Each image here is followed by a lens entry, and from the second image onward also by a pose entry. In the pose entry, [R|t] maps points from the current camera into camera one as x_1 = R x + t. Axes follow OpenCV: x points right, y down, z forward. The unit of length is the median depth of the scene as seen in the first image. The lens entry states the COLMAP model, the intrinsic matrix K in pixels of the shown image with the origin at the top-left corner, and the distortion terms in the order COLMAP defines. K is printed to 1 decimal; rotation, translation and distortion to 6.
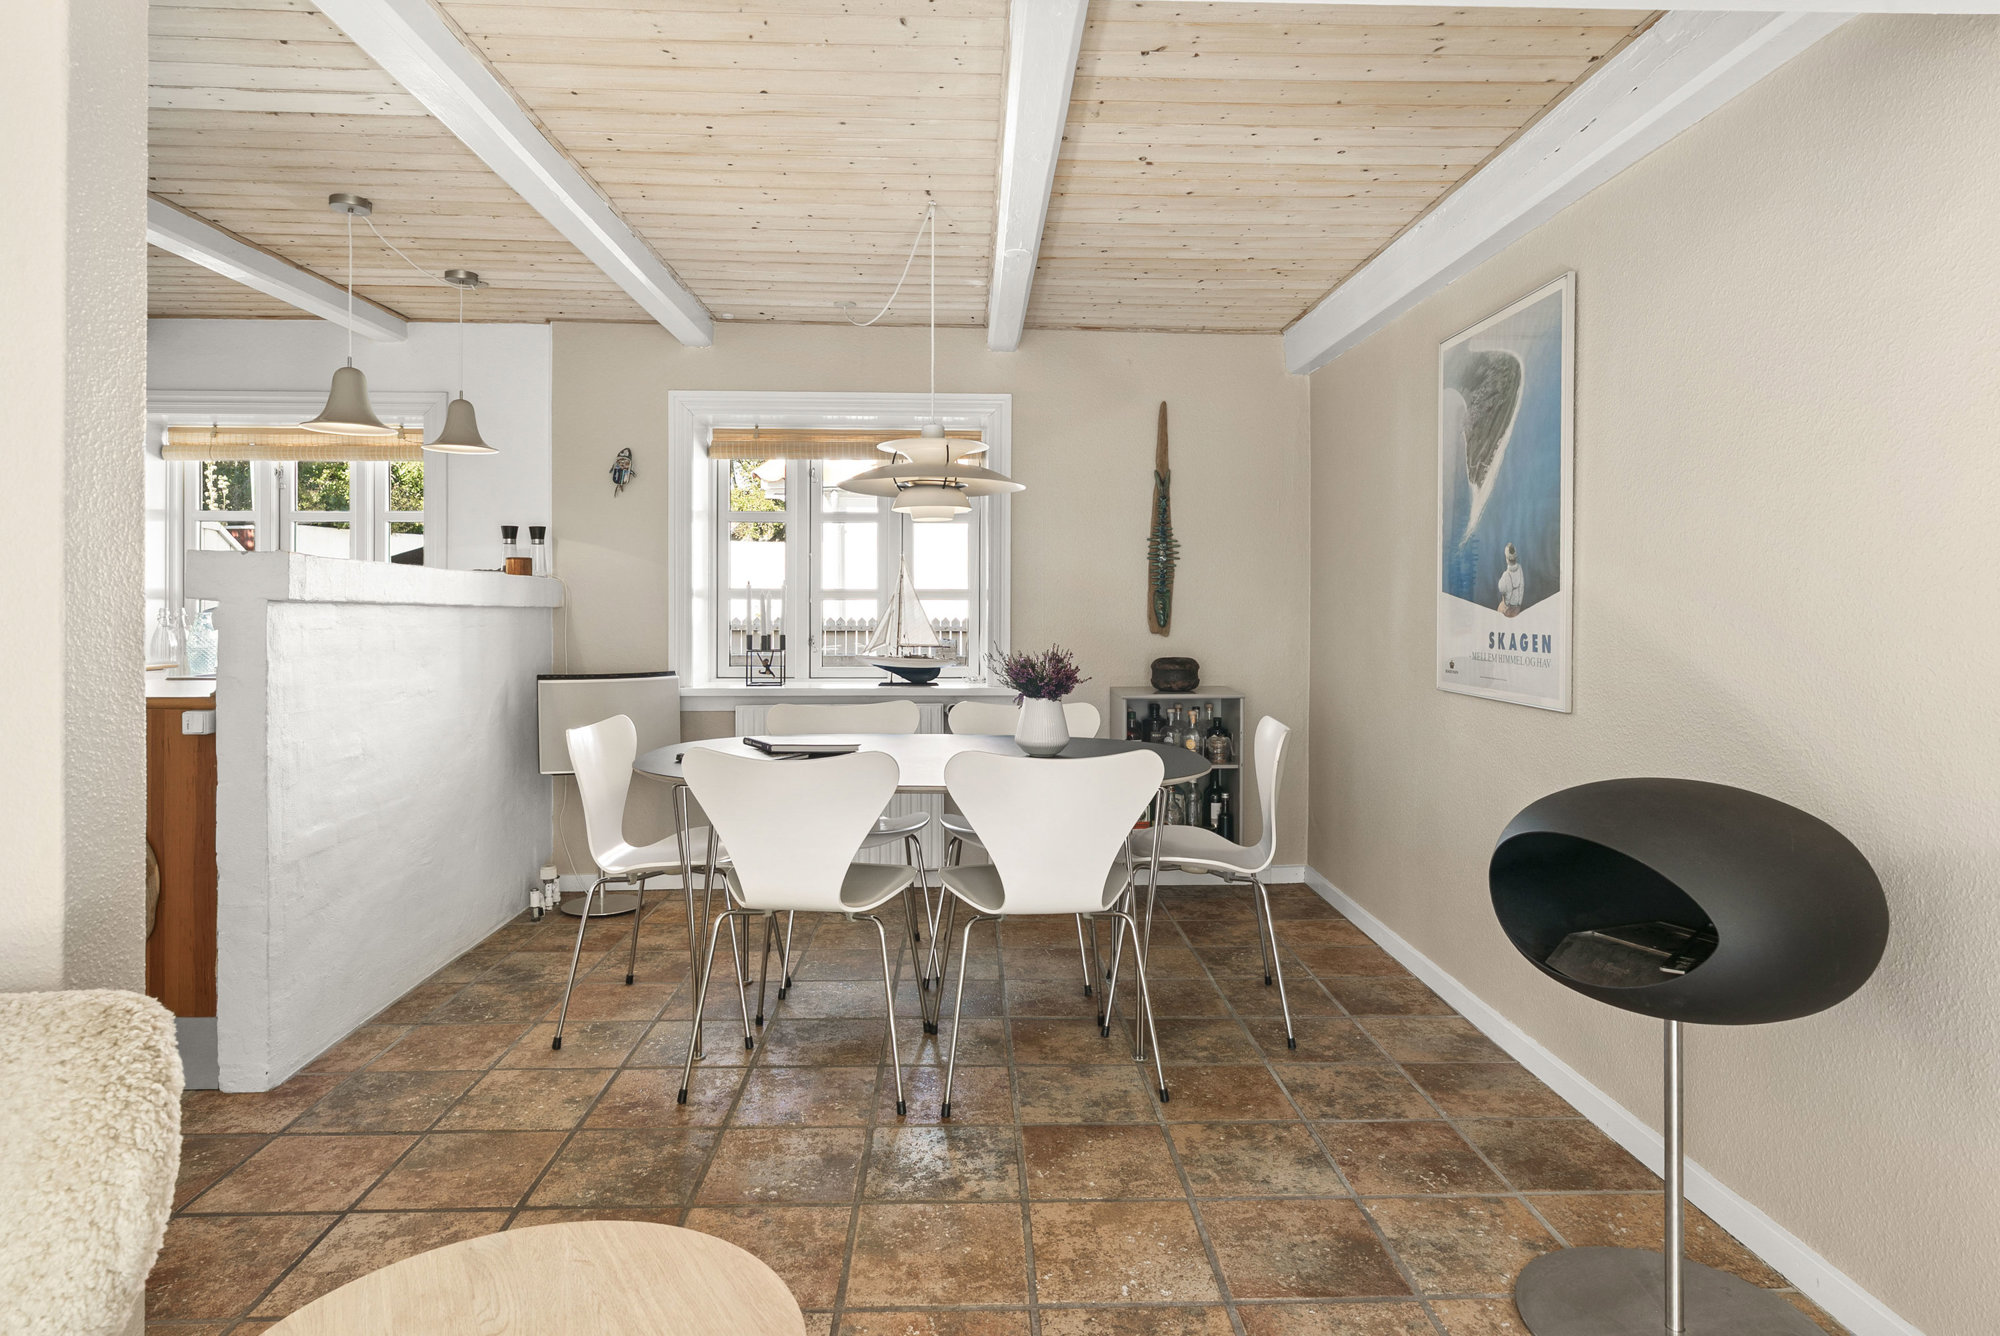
lens RADIAL K [[1174.0, 0, 1009.0], [0, 1174.0, 599.6], [0, 0, 1]] dist [-0.000744, -0.001039]
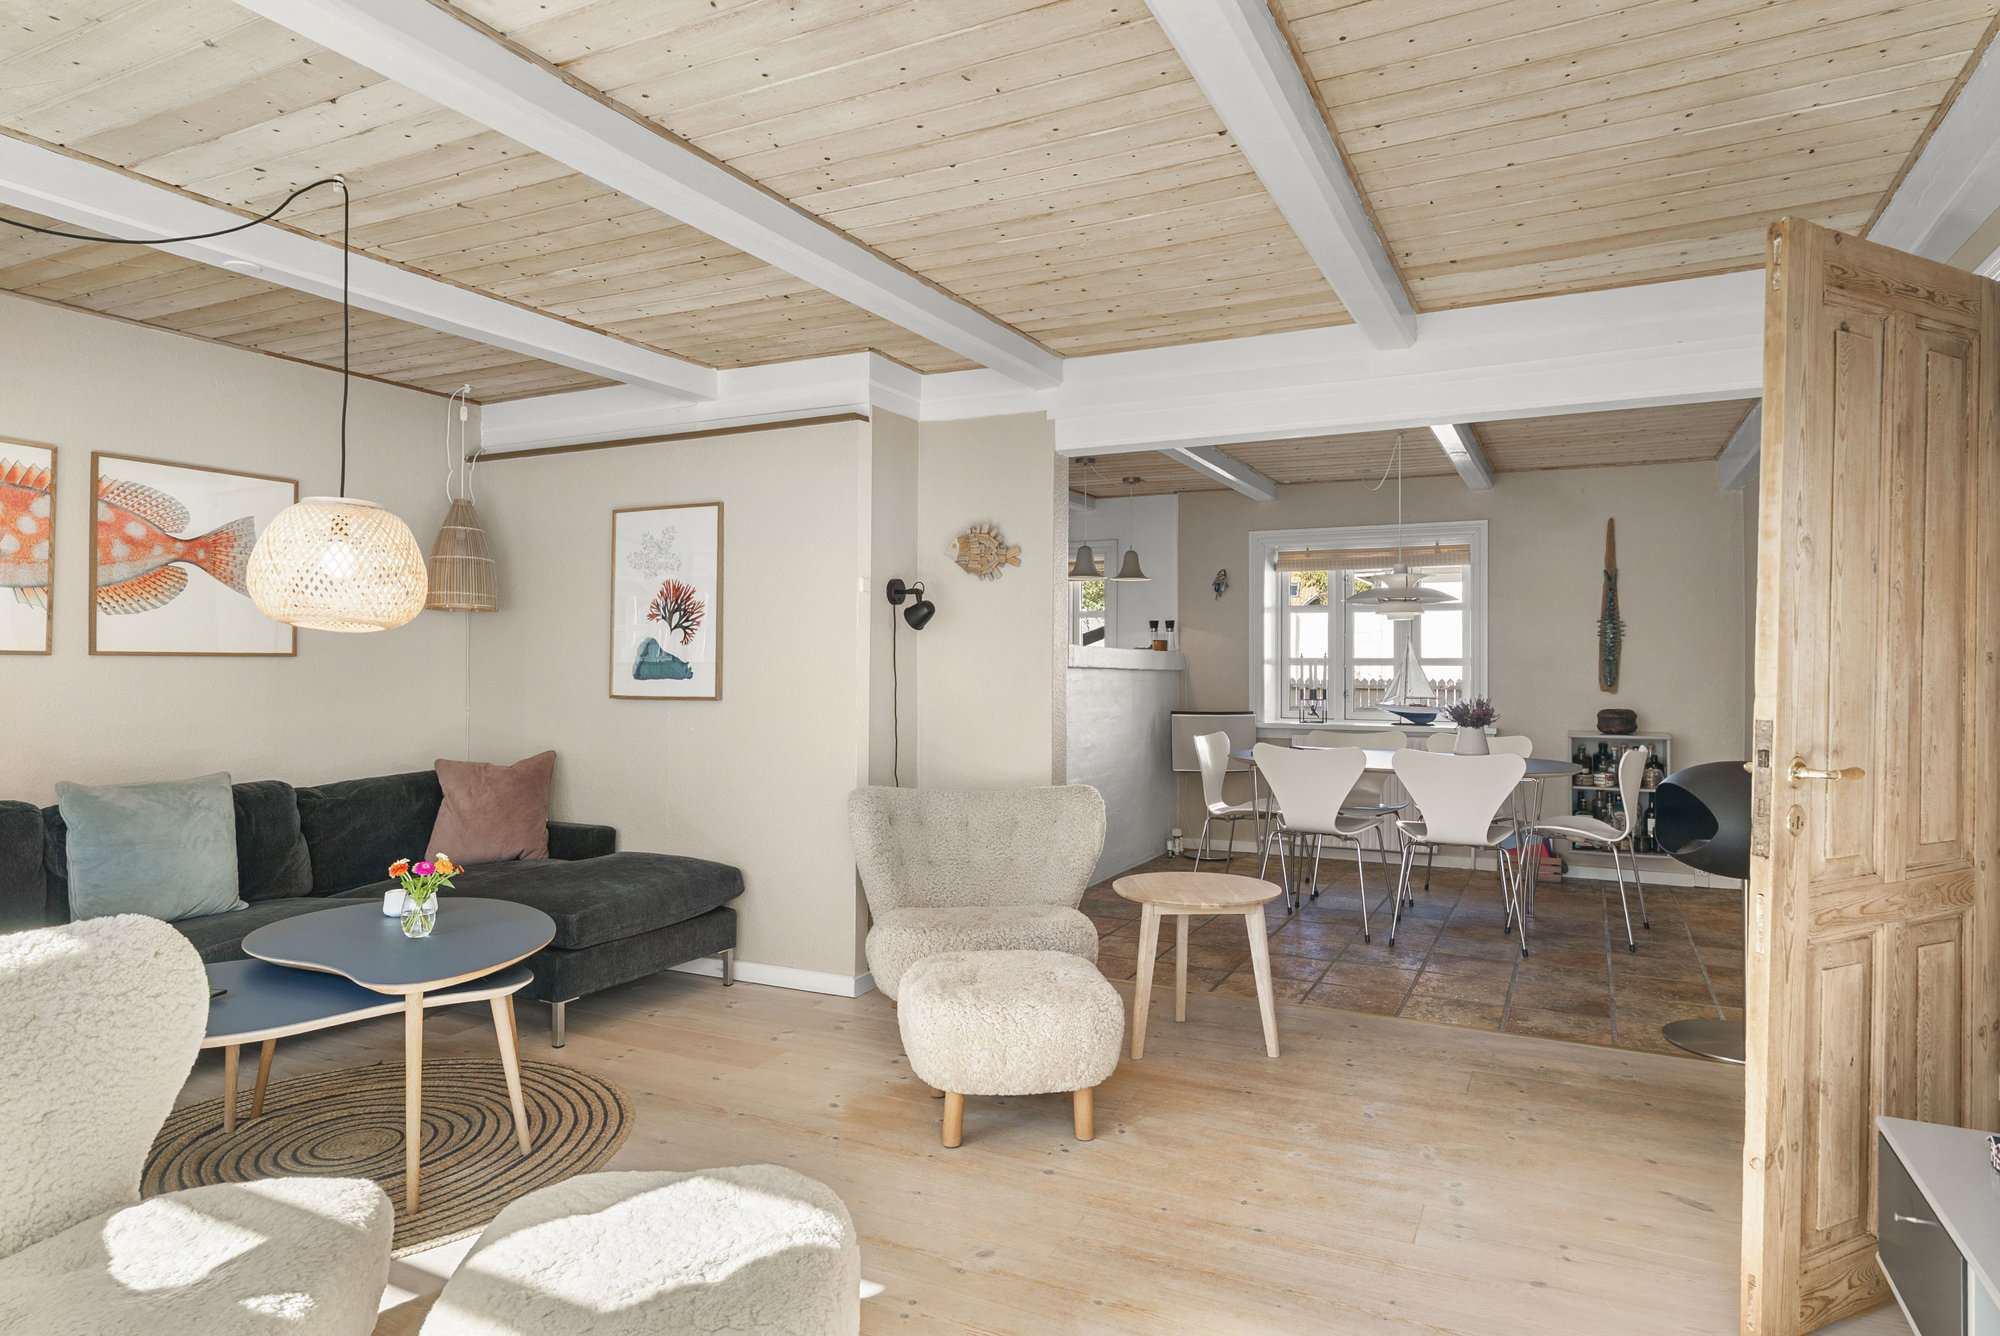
lens RADIAL K [[1174.0, 0, 997.4], [0, 1174.0, 665.3], [0, 0, 1]] dist [-0.000744, -0.001039]
pose [[0.877536, 0.000869, -0.479509, 0.163630], [0.000520, 0.999996, 0.002765, -0.004989], [0.479510, -0.002676, 0.877532, -0.526065]]
